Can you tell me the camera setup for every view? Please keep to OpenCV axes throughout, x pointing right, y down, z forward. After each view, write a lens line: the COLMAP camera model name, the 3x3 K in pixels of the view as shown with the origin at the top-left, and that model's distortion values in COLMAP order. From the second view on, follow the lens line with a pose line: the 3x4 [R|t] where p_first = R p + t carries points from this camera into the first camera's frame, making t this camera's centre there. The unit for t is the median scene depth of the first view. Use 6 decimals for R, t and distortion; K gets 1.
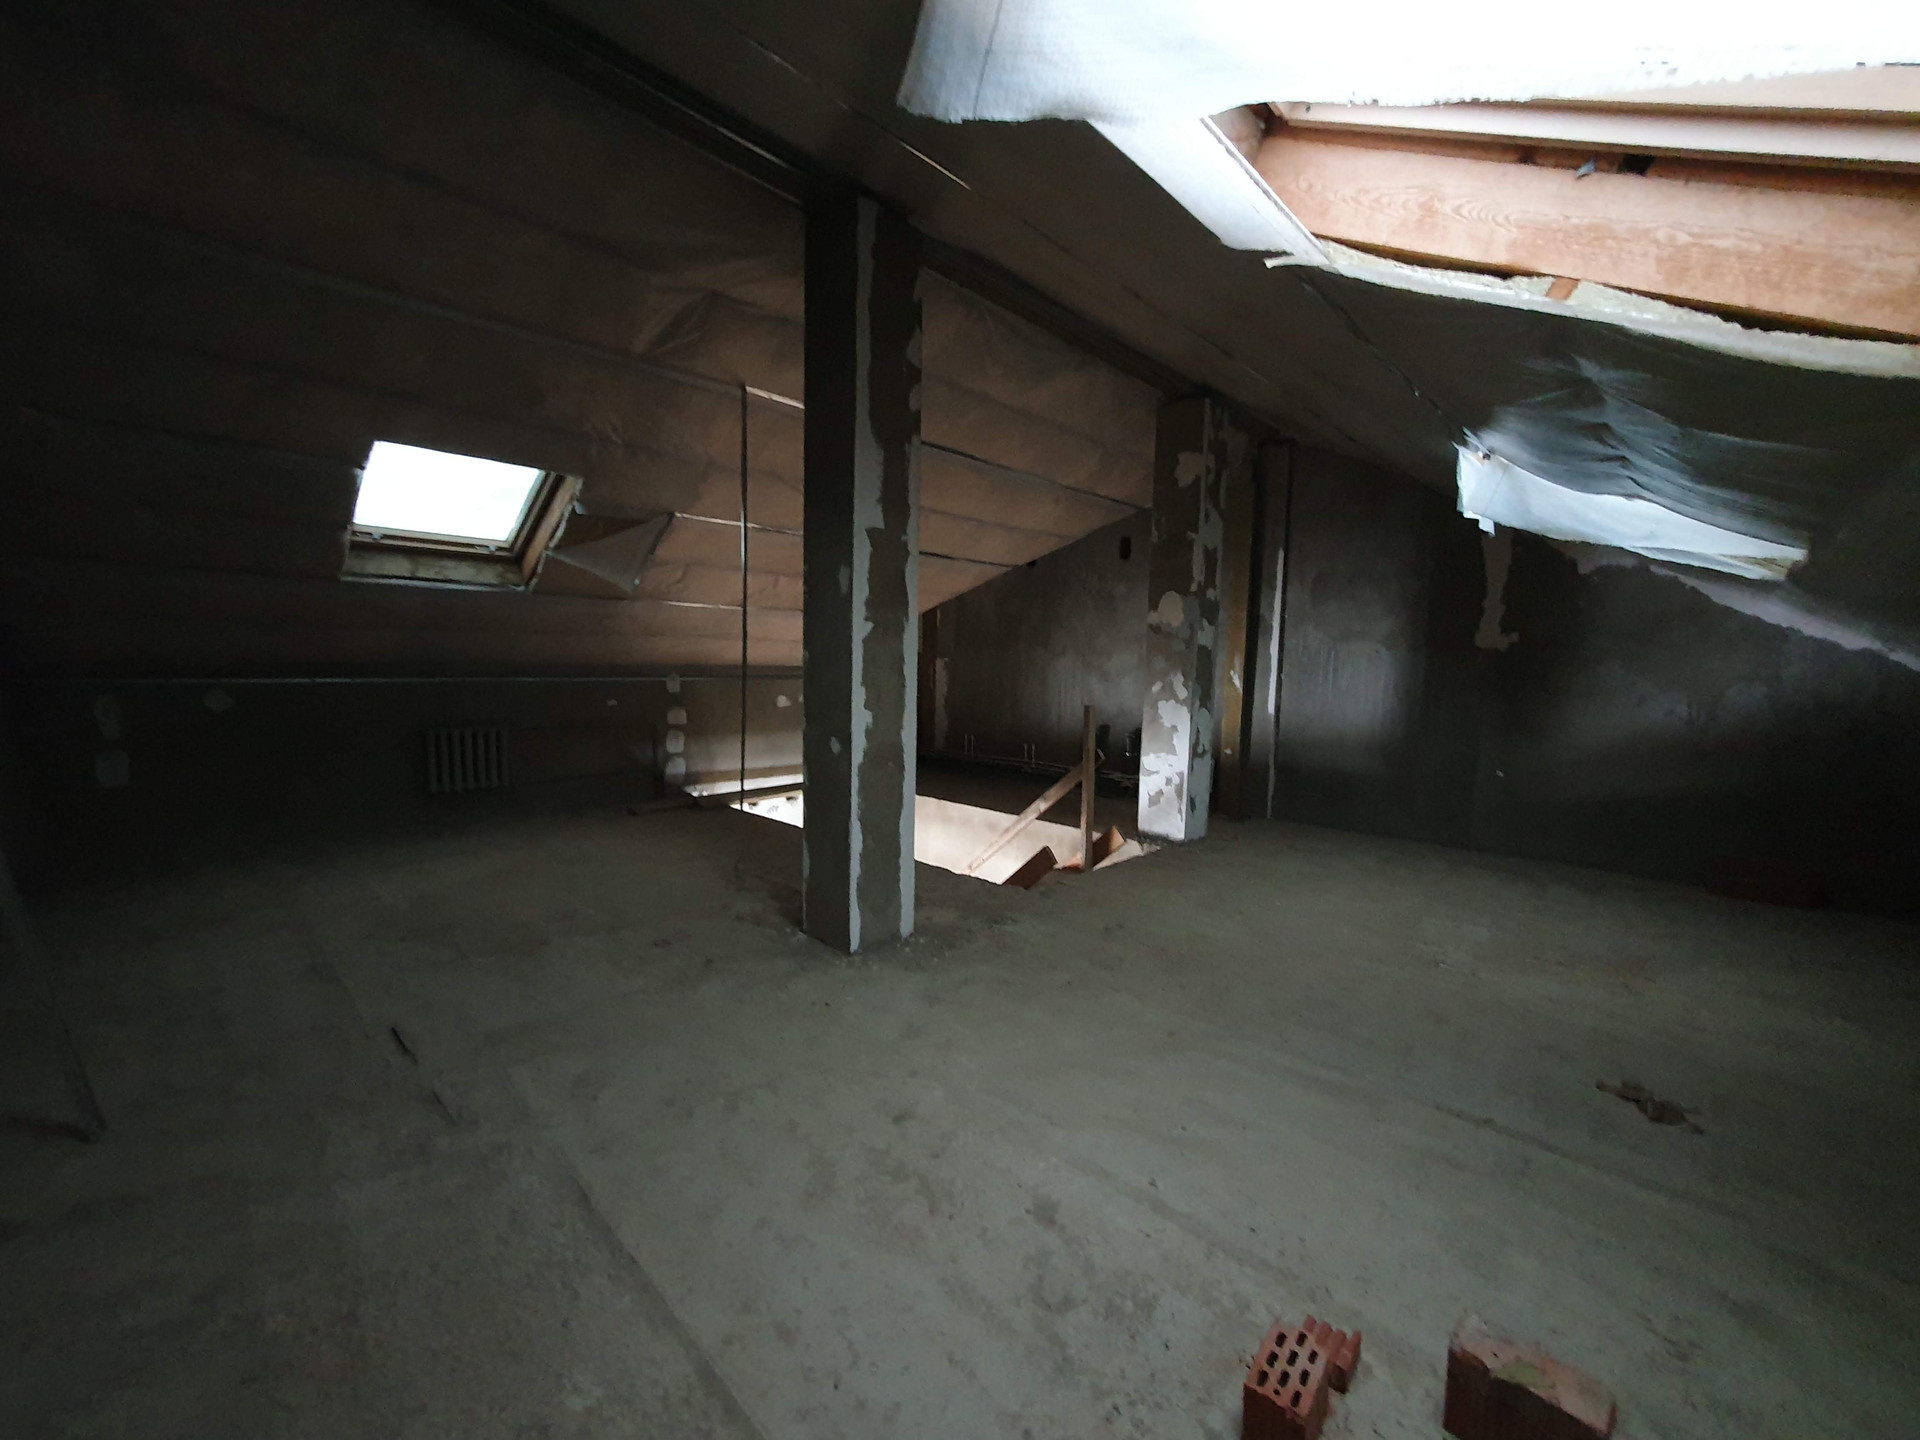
lens RADIAL K [[754.9, 0, 957.4], [0, 754.9, 737.5], [0, 0, 1]] dist [0.004748, -0.001196]
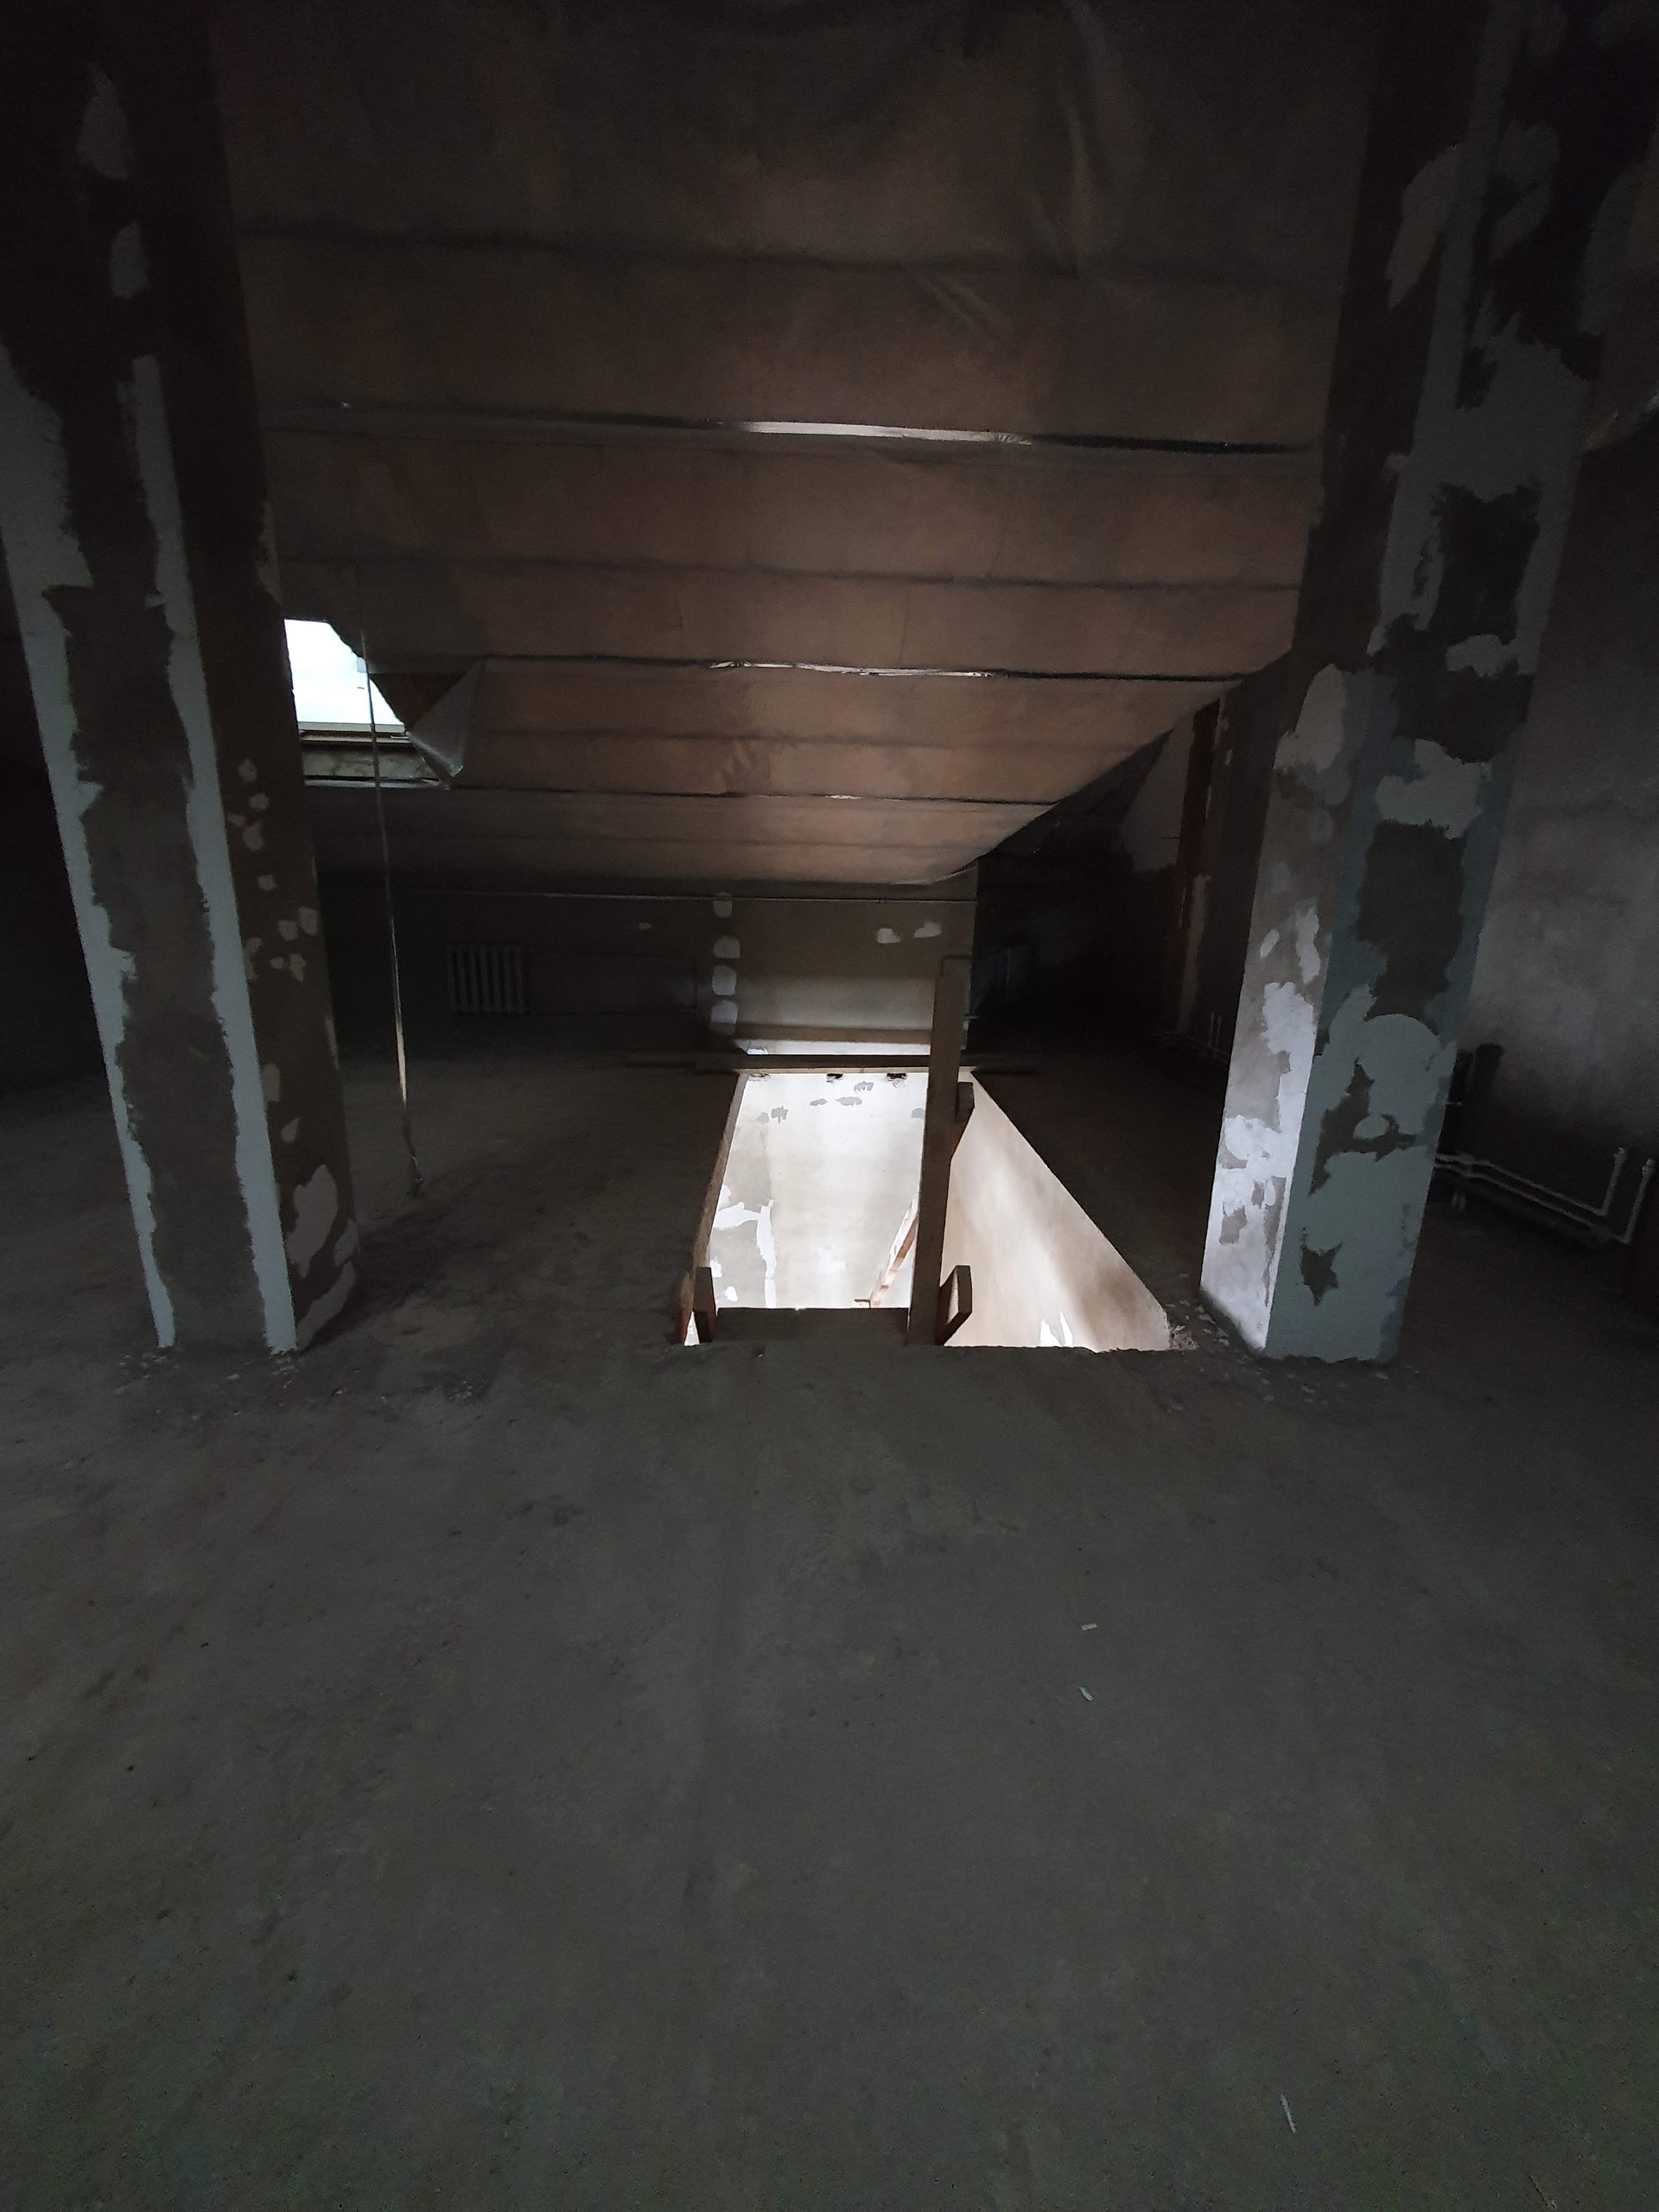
lens RADIAL K [[869.7, 0, 816.0], [0, 869.7, 1087.1], [0, 0, 1]] dist [0.004748, -0.001196]
pose [[0.713540, 0.169606, -0.679776, 0.419790], [-0.082350, 0.983834, 0.159028, -0.048363], [0.695758, -0.057493, 0.715971, 0.540492]]
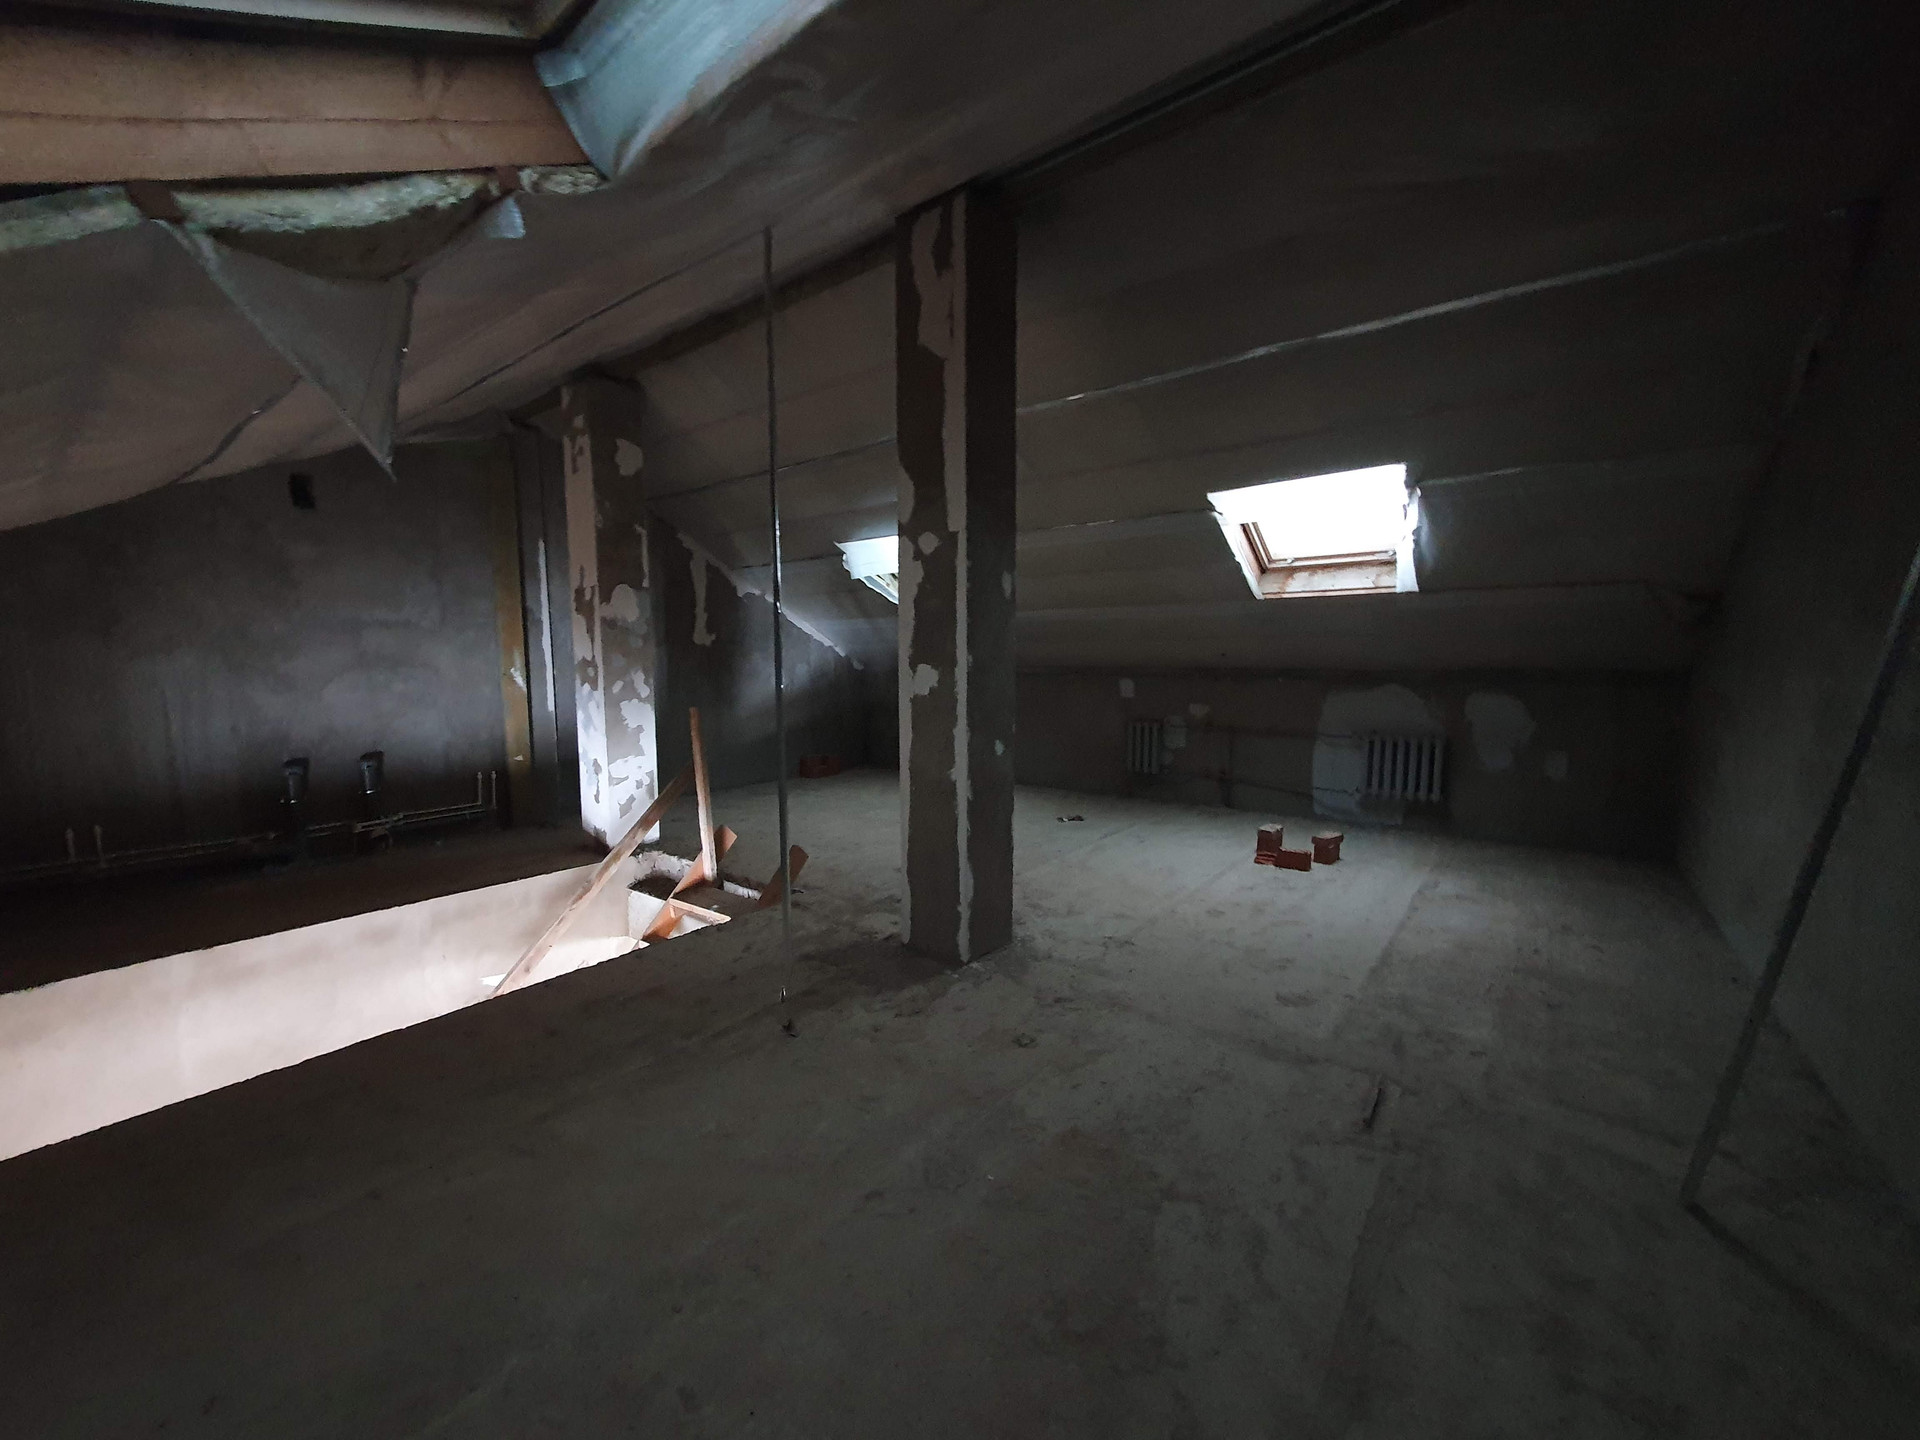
lens RADIAL K [[754.9, 0, 930.6], [0, 754.9, 733.1], [0, 0, 1]] dist [0.004748, -0.001196]
pose [[-0.094939, -0.118566, 0.988397, -0.706145], [0.106498, 0.985974, 0.128504, -0.090998], [-0.989770, 0.117462, -0.080980, 0.719031]]
